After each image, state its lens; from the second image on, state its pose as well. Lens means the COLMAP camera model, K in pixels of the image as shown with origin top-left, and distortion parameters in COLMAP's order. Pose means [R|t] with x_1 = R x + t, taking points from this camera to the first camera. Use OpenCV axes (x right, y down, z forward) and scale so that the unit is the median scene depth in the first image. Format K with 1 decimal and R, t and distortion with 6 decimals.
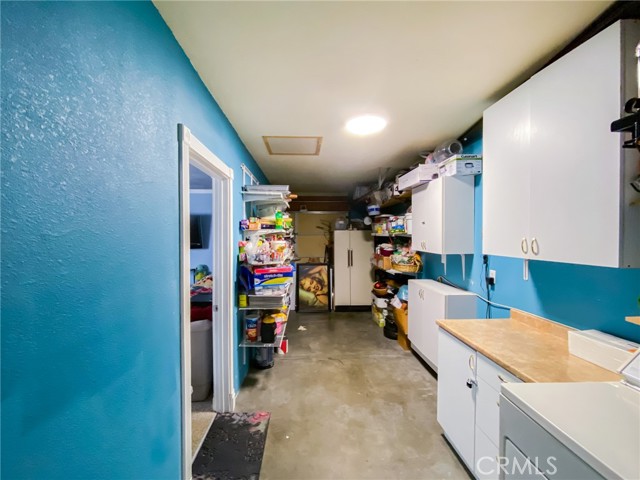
lens RADIAL K [[268.4, 0, 318.4], [0, 268.4, 238.2], [0, 0, 1]] dist [0.002885, -0.005750]
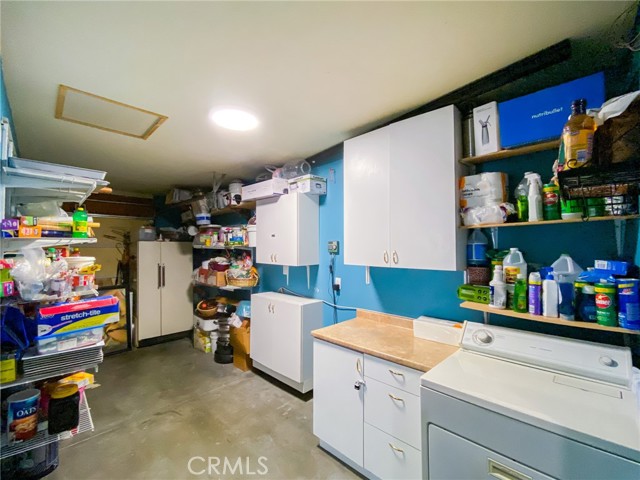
lens RADIAL K [[268.4, 0, 318.0], [0, 268.4, 239.5], [0, 0, 1]] dist [0.002885, -0.005750]
pose [[0.733631, 0.022141, 0.679187, -0.177972], [0.005535, 0.999241, -0.038554, -0.004045], [-0.679526, 0.032044, 0.732952, 0.172650]]
